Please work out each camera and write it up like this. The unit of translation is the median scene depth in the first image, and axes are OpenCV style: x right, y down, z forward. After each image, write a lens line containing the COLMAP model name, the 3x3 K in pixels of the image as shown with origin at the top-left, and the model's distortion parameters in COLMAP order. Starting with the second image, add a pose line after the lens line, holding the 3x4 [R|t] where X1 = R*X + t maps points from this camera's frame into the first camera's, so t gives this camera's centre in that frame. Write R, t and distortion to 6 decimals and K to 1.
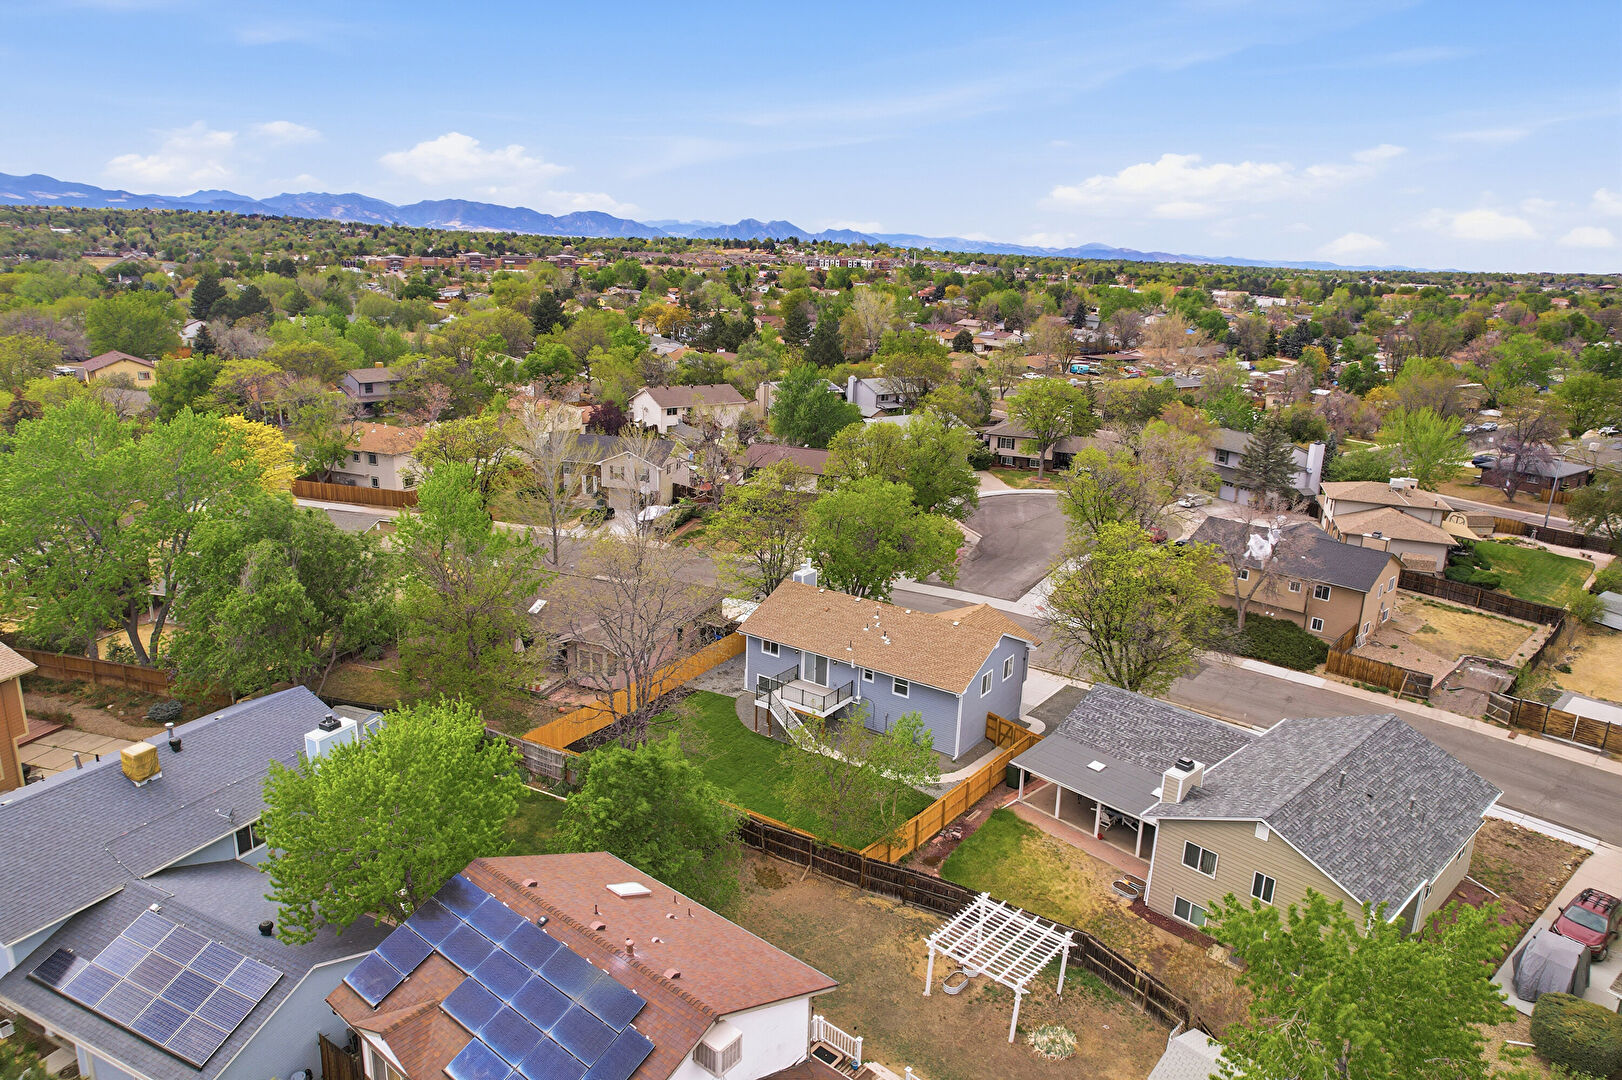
lens RADIAL K [[1016.5, 0, 811.0], [0, 1016.5, 540.0], [0, 0, 1]] dist [-0.056846, 0.040738]
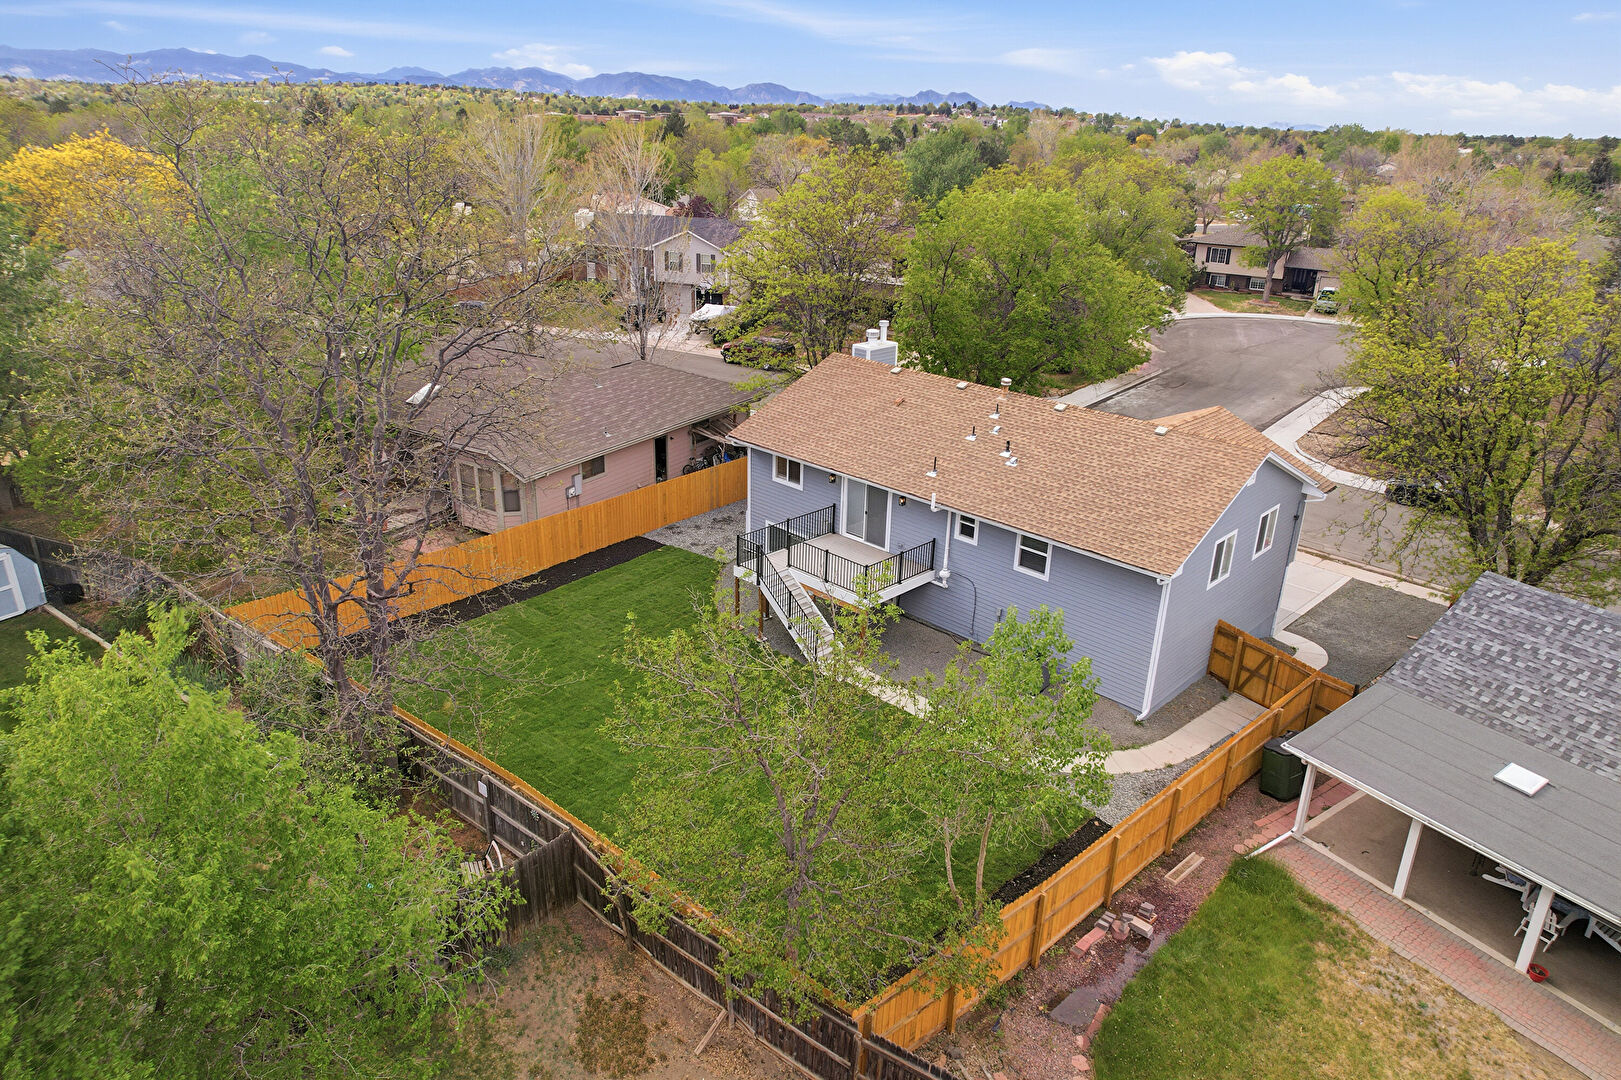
lens RADIAL K [[1015.8, 0, 810.5], [0, 1015.8, 540.0], [0, 0, 1]] dist [-0.056846, 0.040738]
pose [[0.986488, 0.054696, -0.154433, 0.057955], [-0.036850, 0.992549, 0.116144, 0.085241], [0.159635, -0.108884, 0.981153, 0.513978]]
